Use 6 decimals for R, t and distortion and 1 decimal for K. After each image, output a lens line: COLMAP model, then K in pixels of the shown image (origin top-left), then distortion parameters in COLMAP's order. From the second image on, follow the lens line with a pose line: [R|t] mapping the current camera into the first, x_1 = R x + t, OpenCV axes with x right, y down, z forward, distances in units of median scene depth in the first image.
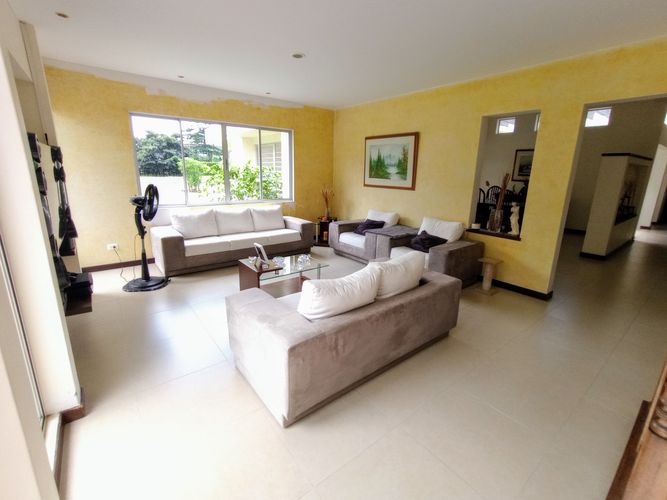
lens RADIAL K [[303.3, 0, 329.0], [0, 303.3, 245.5], [0, 0, 1]] dist [0.002848, 0.000575]
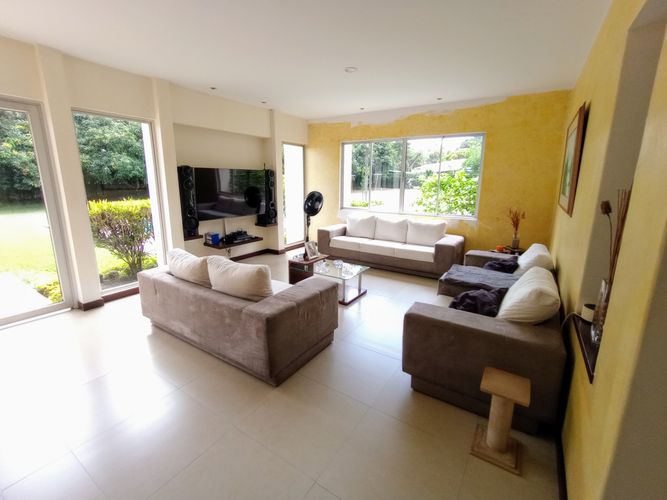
lens RADIAL K [[303.3, 0, 329.3], [0, 303.3, 249.4], [0, 0, 1]] dist [0.002848, 0.000575]
pose [[0.312392, 0.200228, -0.928612, 0.715425], [-0.229304, 0.964522, 0.130832, -0.116116], [0.921863, 0.172064, 0.347222, 0.500495]]
